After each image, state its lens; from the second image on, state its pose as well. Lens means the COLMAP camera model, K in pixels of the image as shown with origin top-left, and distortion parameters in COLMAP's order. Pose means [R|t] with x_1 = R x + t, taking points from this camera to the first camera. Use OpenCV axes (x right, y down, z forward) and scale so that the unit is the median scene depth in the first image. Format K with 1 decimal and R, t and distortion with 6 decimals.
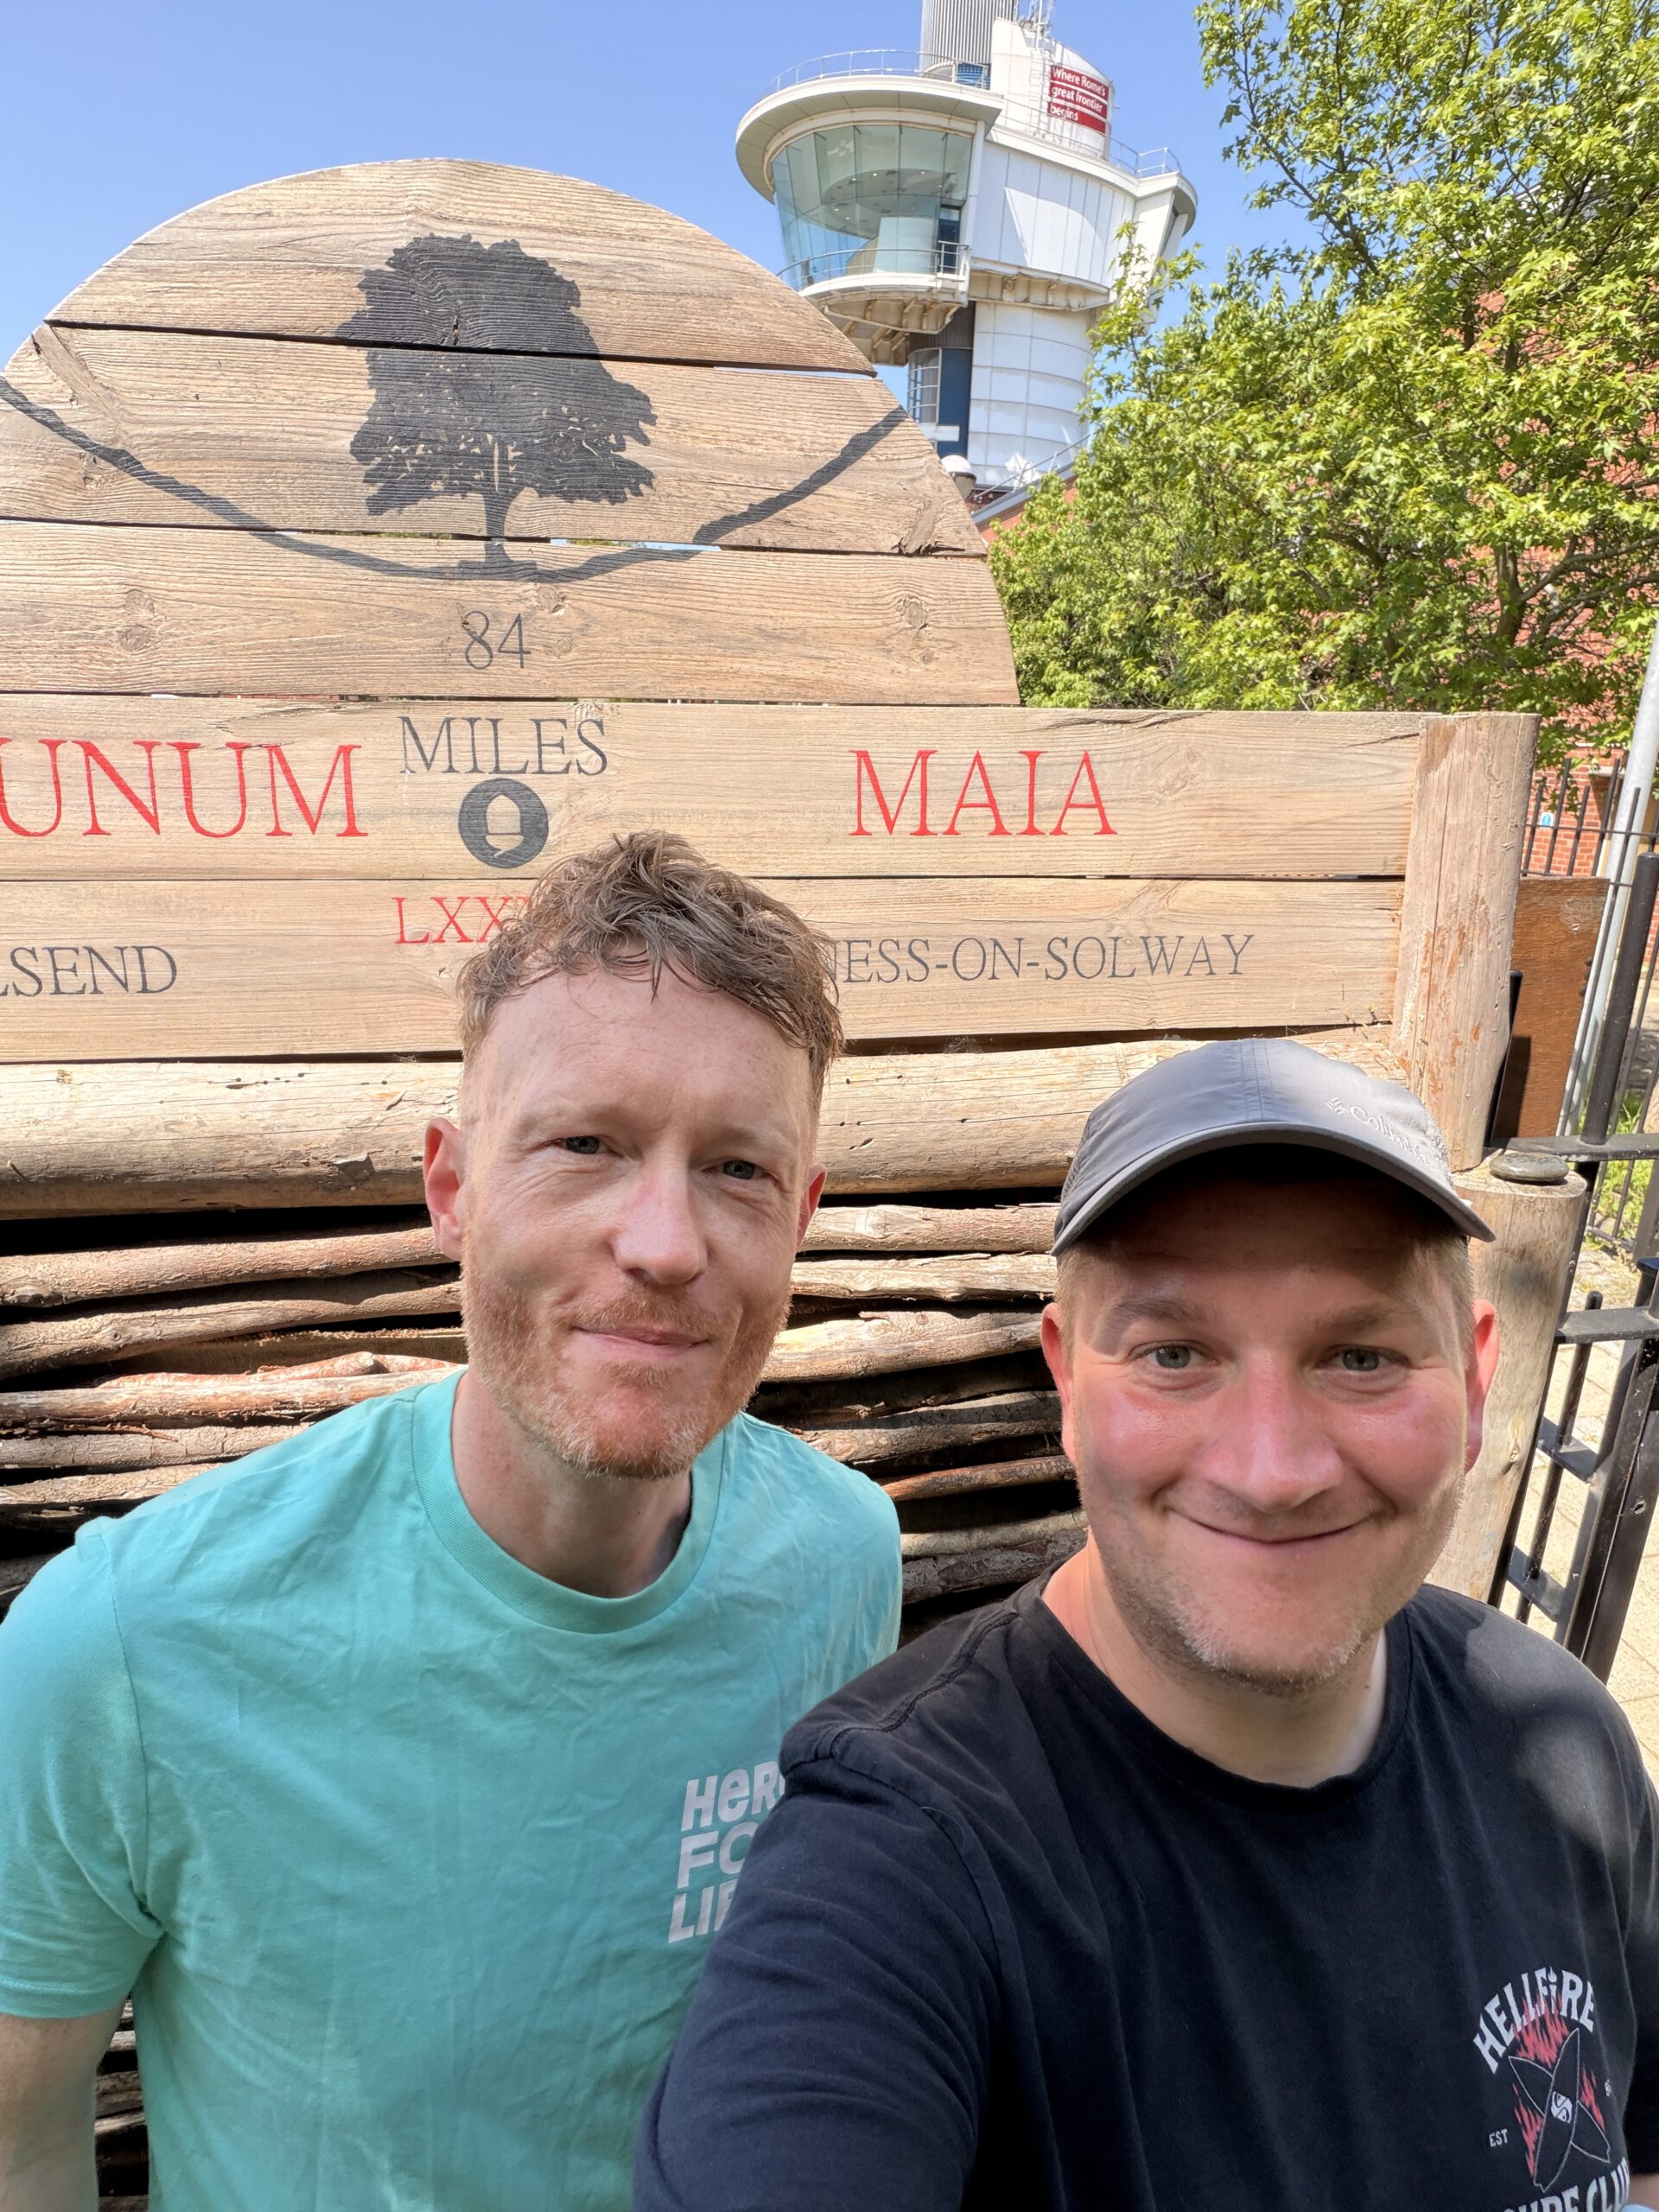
lens RADIAL K [[1306.9, 0, 898.8], [0, 1306.9, 1094.4], [0, 0, 1]] dist [-0.020347, -0.014667]
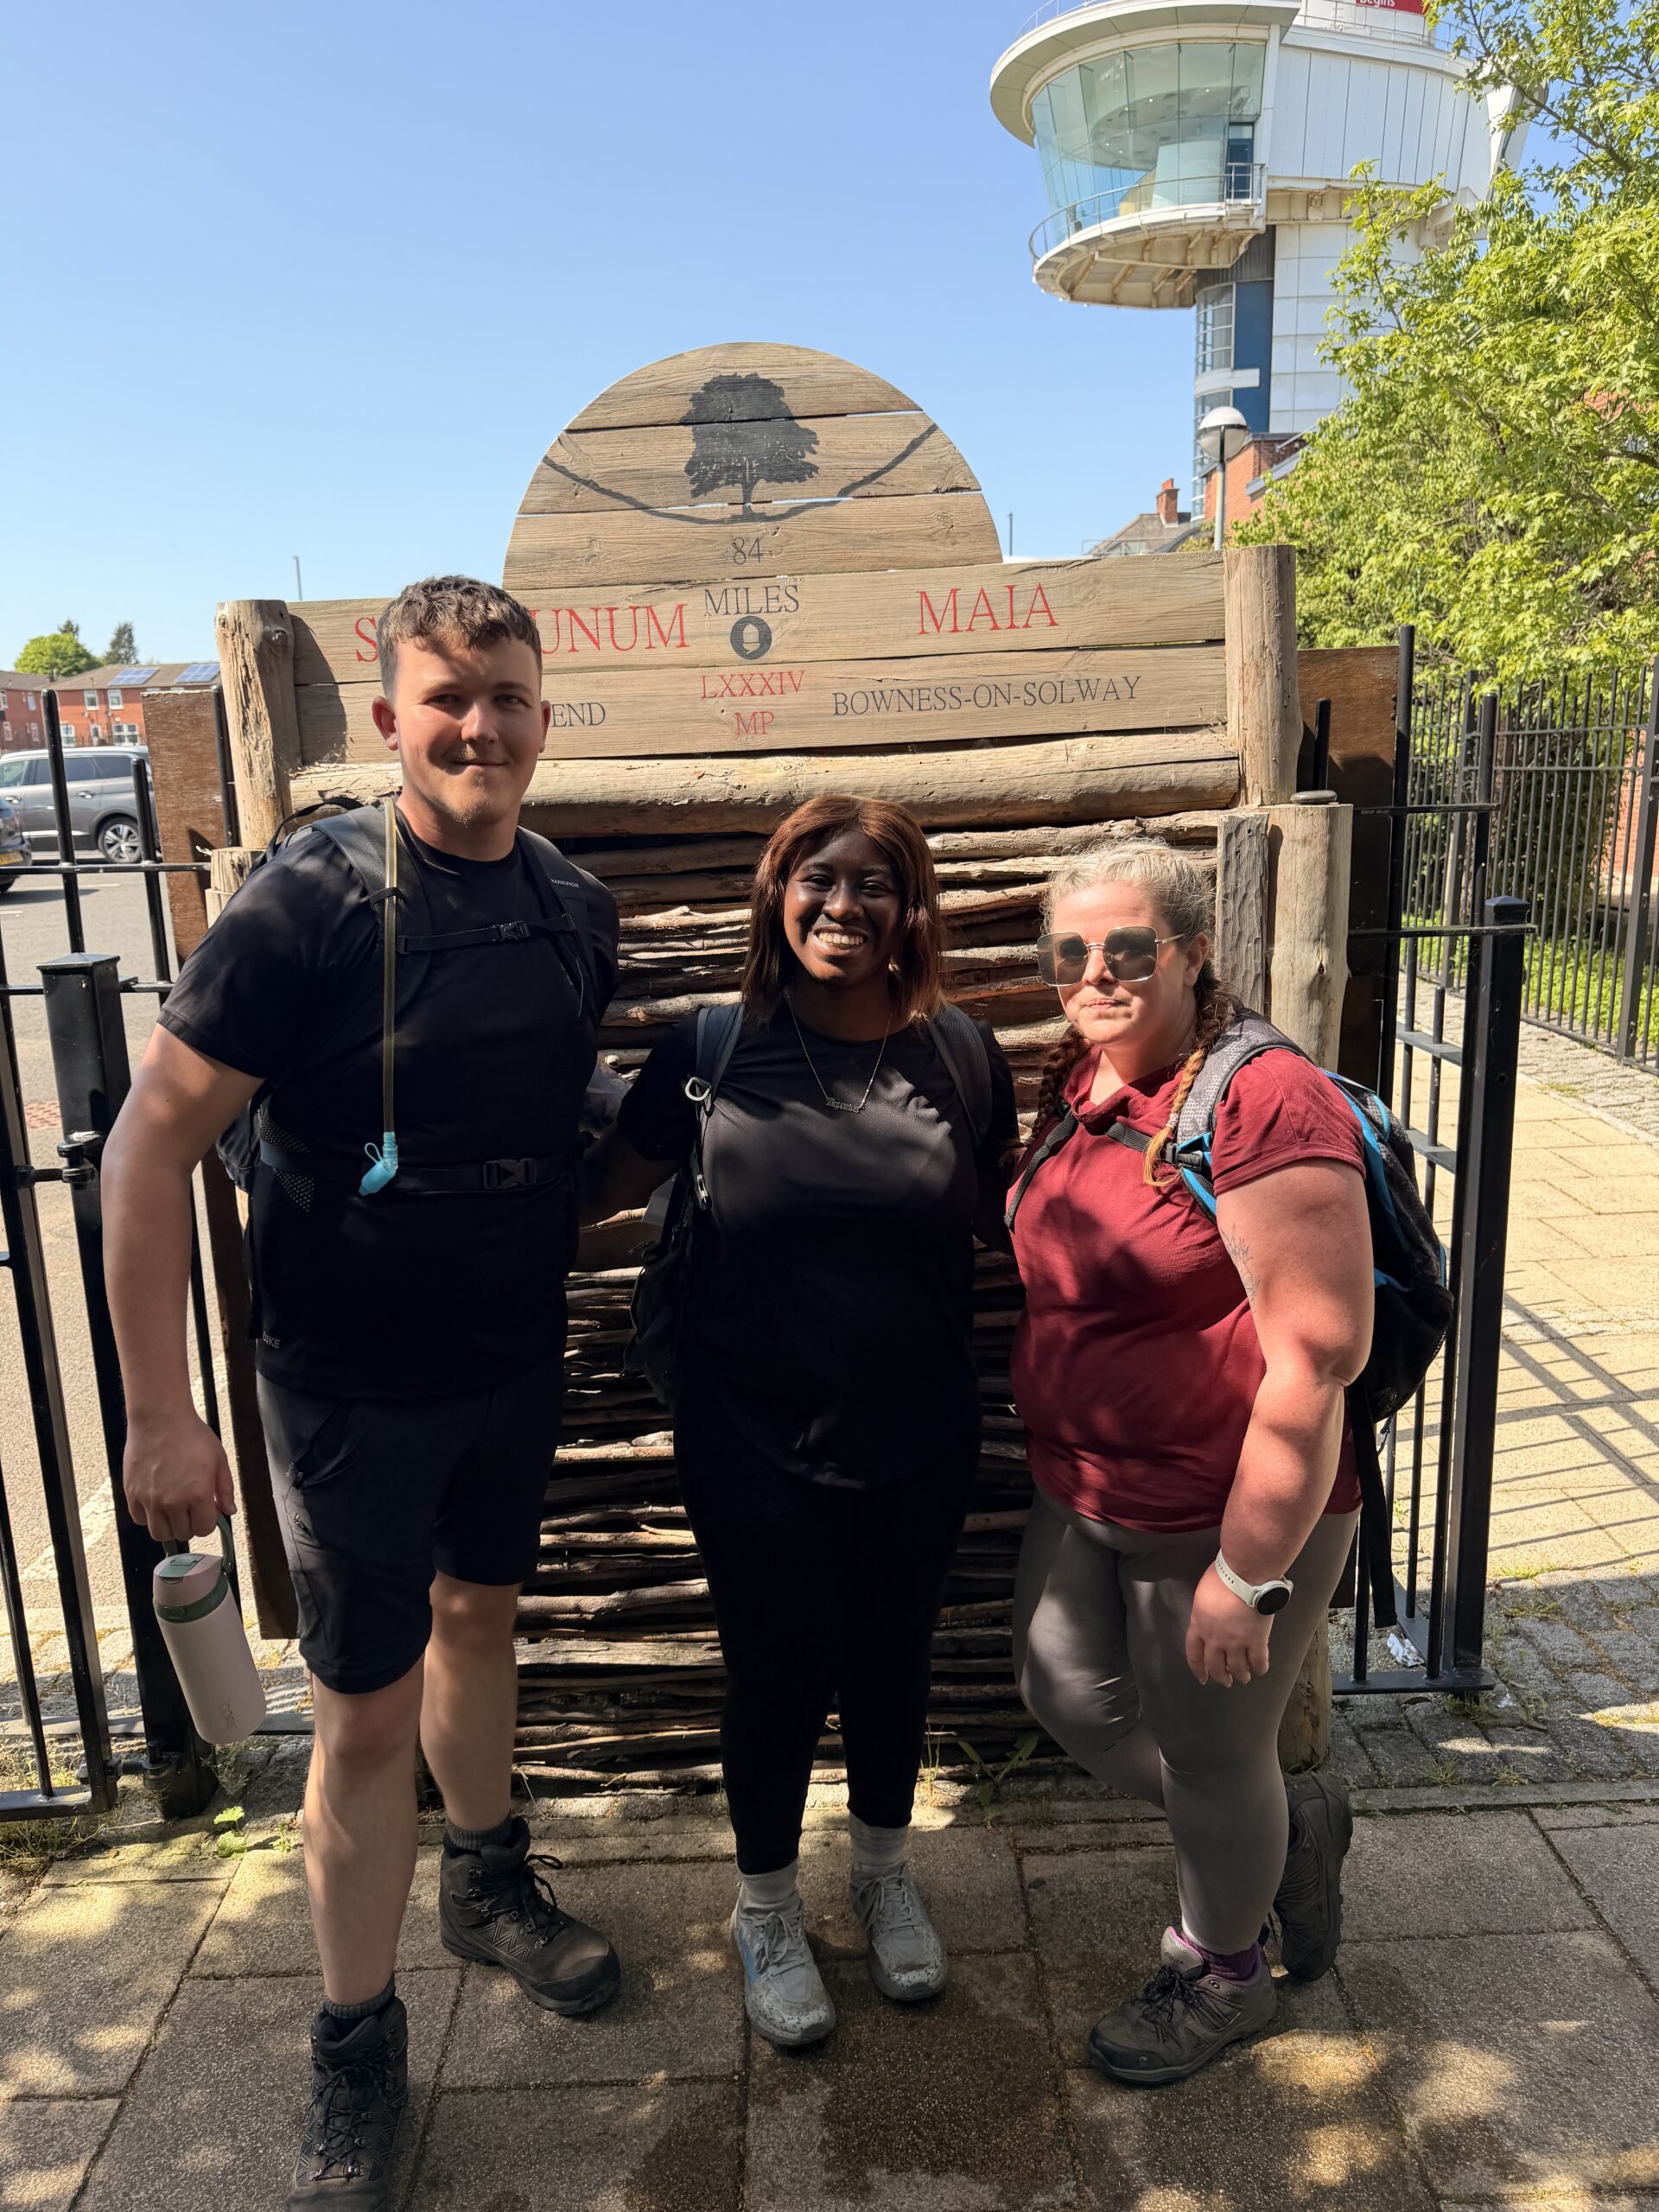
lens RADIAL K [[1565.1, 0, 829.5], [0, 1565.1, 1106.0], [0, 0, 1]] dist [0.000843, -0.078861]
pose [[0.971568, -0.011833, -0.236465, 0.364689], [0.000615, 0.998873, -0.047454, 0.596802], [0.236761, 0.045960, 0.970480, -1.238370]]
